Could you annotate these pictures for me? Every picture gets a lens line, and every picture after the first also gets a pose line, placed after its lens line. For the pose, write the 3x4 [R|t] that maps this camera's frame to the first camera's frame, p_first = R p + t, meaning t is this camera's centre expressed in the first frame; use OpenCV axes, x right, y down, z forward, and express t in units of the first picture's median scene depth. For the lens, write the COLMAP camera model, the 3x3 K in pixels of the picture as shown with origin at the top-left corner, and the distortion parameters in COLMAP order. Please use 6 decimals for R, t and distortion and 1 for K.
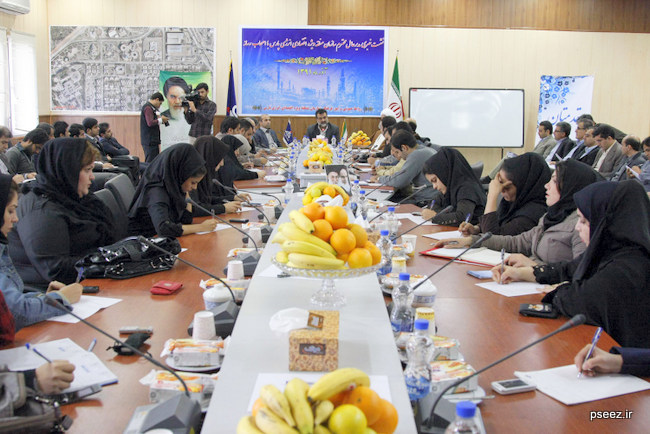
lens RADIAL K [[773.2, 0, 327.4], [0, 773.2, 201.8], [0, 0, 1]] dist [-0.120619, 0.000000]
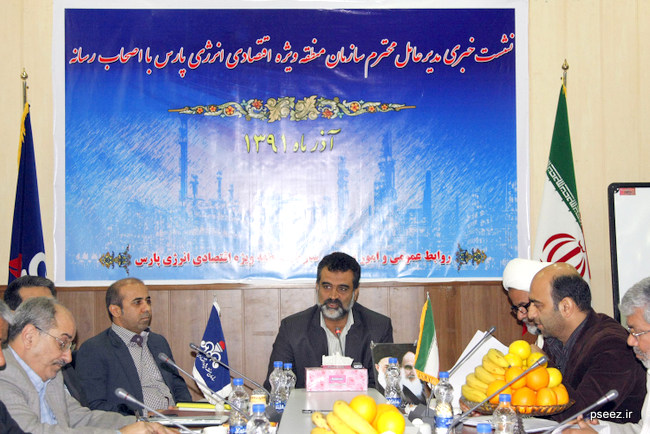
lens RADIAL K [[1227.4, 0, 329.5], [0, 1227.4, 215.4], [0, 0, 1]] dist [0.075123, 0.000000]
pose [[0.999140, -0.019295, 0.036707, -0.022997], [0.025296, 0.984983, -0.170790, -0.053278], [-0.032860, 0.171572, 0.984623, 0.510974]]
